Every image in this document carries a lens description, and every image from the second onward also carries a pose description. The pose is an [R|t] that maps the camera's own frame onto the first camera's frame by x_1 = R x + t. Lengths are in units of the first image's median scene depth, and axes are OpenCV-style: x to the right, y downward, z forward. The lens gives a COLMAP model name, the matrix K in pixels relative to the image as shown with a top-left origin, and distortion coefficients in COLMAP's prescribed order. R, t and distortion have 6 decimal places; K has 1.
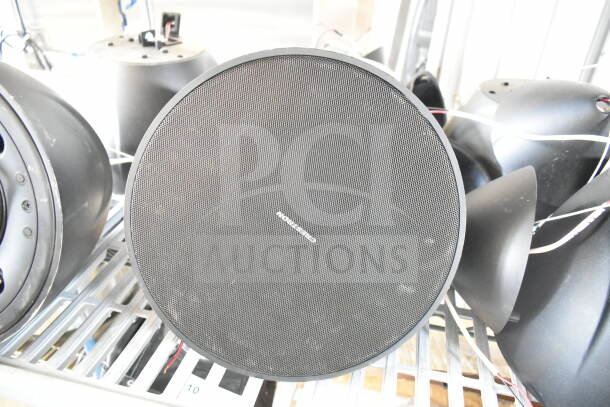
lens RADIAL K [[471.1, 0, 305.0], [0, 471.1, 203.5], [0, 0, 1]] dist [-0.001369, -0.000966]
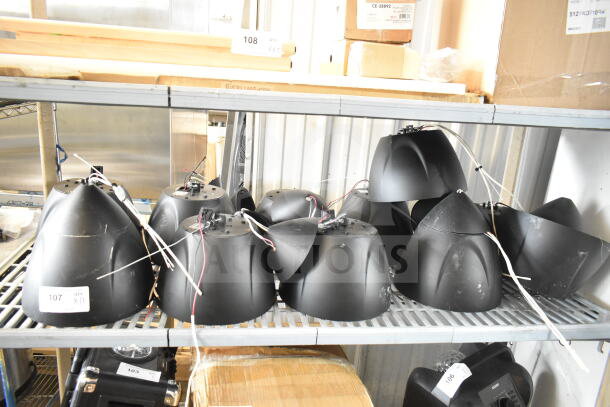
lens RADIAL K [[471.1, 0, 305.0], [0, 471.1, 203.5], [0, 0, 1]] dist [-0.001369, -0.000966]
pose [[0.937957, -0.068293, 0.339959, -0.127032], [0.145631, 0.967340, -0.207474, 0.172767], [-0.314687, 0.244110, 0.917269, -0.662180]]
